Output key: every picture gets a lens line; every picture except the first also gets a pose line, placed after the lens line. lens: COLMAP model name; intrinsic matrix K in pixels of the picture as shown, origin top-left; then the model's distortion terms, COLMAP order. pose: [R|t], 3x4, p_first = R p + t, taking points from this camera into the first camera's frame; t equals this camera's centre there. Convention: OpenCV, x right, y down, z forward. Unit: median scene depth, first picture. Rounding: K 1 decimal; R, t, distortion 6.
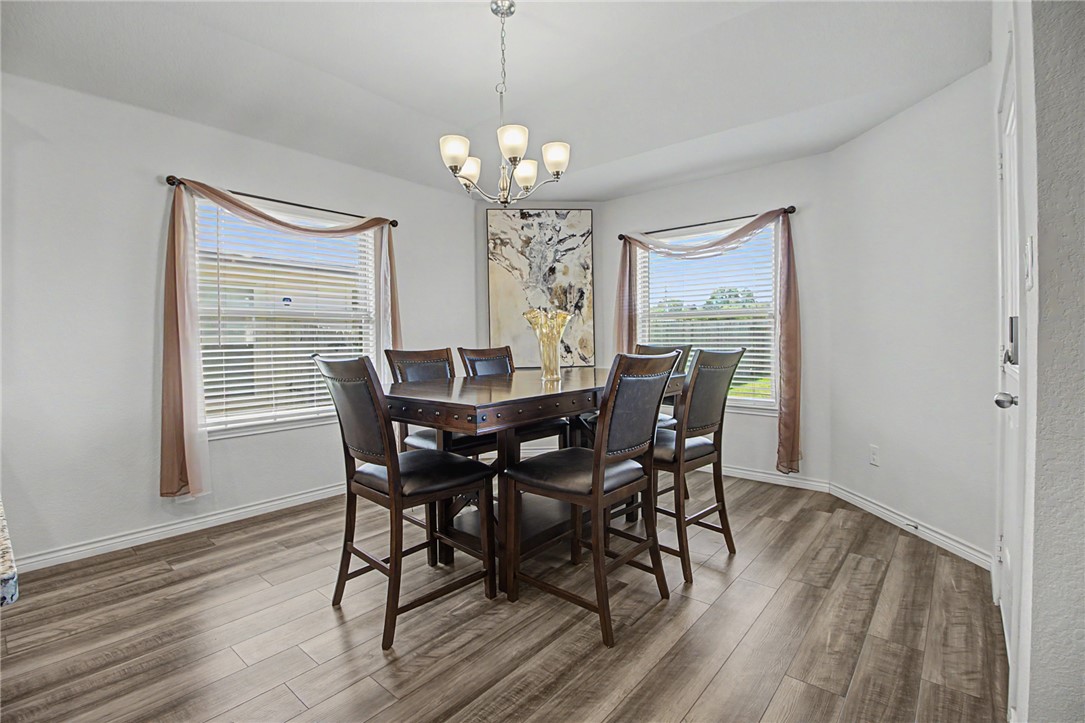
lens RADIAL K [[498.6, 0, 544.3], [0, 498.6, 342.1], [0, 0, 1]] dist [0.001200, -0.013458]
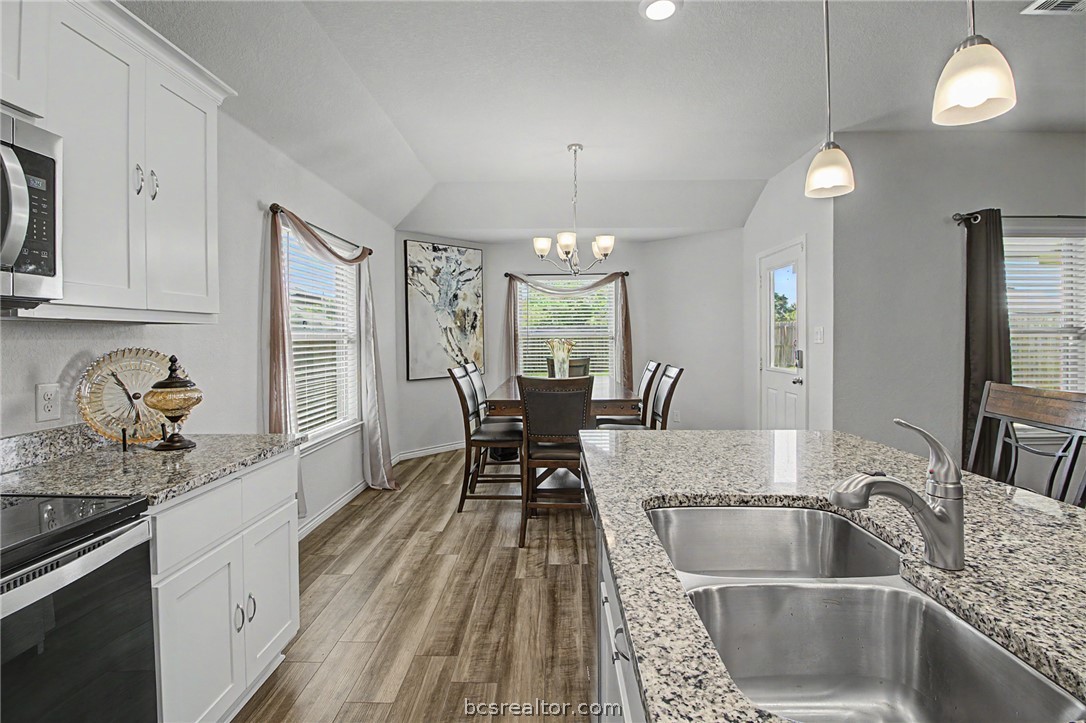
lens RADIAL K [[499.1, 0, 544.8], [0, 499.1, 342.1], [0, 0, 1]] dist [0.001200, -0.013458]
pose [[0.777868, -0.002660, 0.628422, -0.579133], [0.002813, 0.999996, 0.000751, -0.033570], [-0.628421, 0.001183, 0.777873, -0.081409]]
